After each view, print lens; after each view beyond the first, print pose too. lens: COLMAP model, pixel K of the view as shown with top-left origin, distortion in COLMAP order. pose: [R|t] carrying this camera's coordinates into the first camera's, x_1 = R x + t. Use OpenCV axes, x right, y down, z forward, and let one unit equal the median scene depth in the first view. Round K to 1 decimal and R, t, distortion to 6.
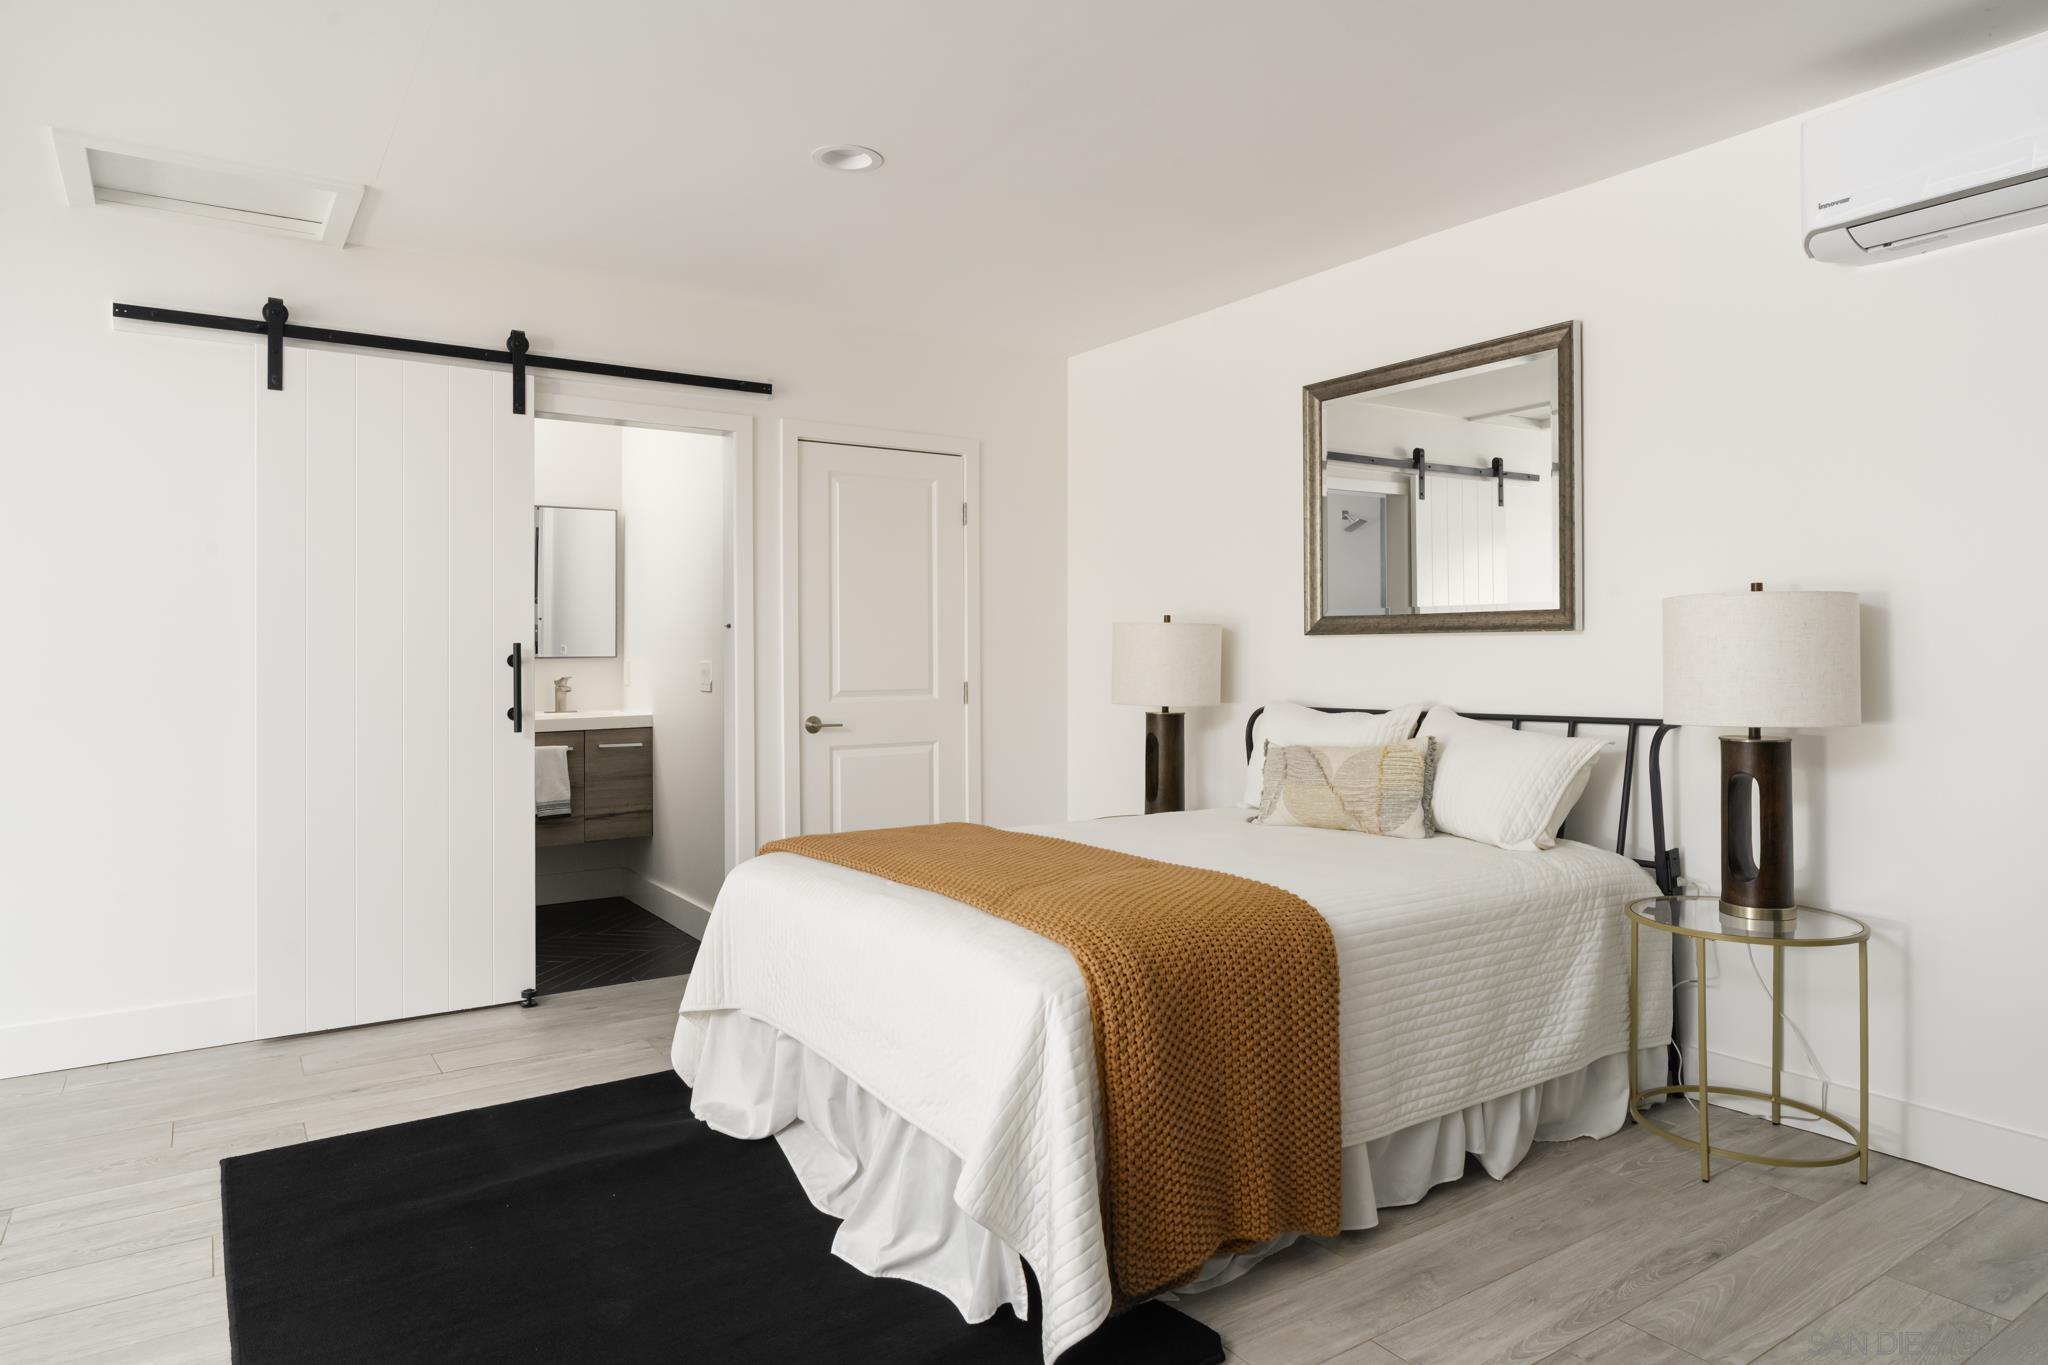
lens RADIAL K [[1231.5, 0, 1018.0], [0, 1231.5, 645.3], [0, 0, 1]] dist [0.000793, -0.000293]
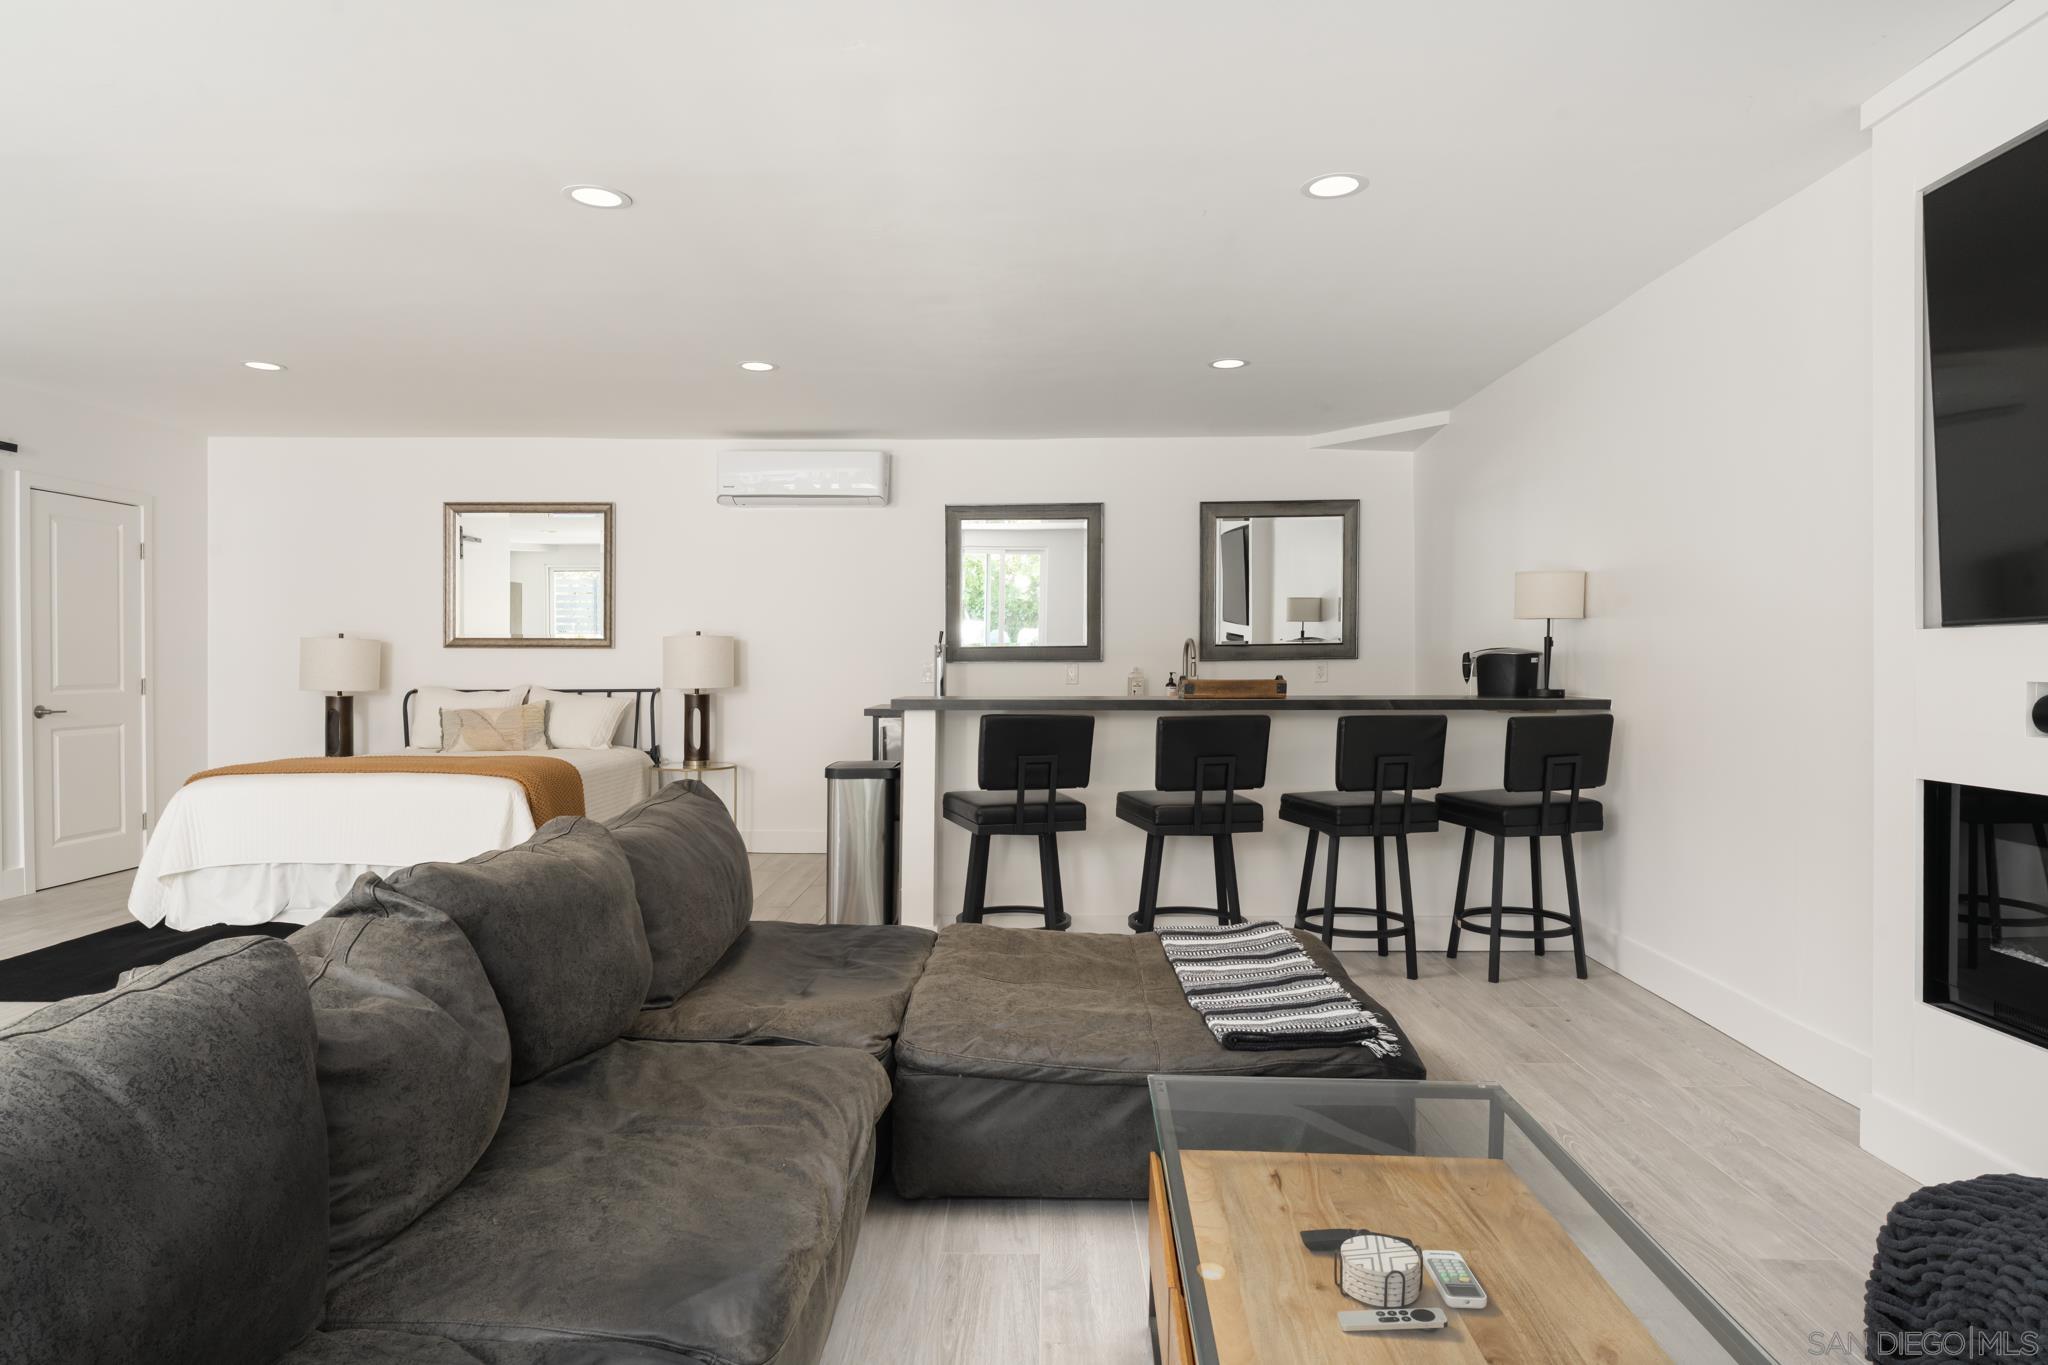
lens RADIAL K [[1231.5, 0, 1018.0], [0, 1231.5, 645.3], [0, 0, 1]] dist [0.000793, -0.000293]
pose [[0.574678, 0.014011, 0.818260, -0.865631], [-0.009614, 0.999900, -0.010370, -0.001651], [-0.818323, -0.001907, 0.574755, -0.777312]]
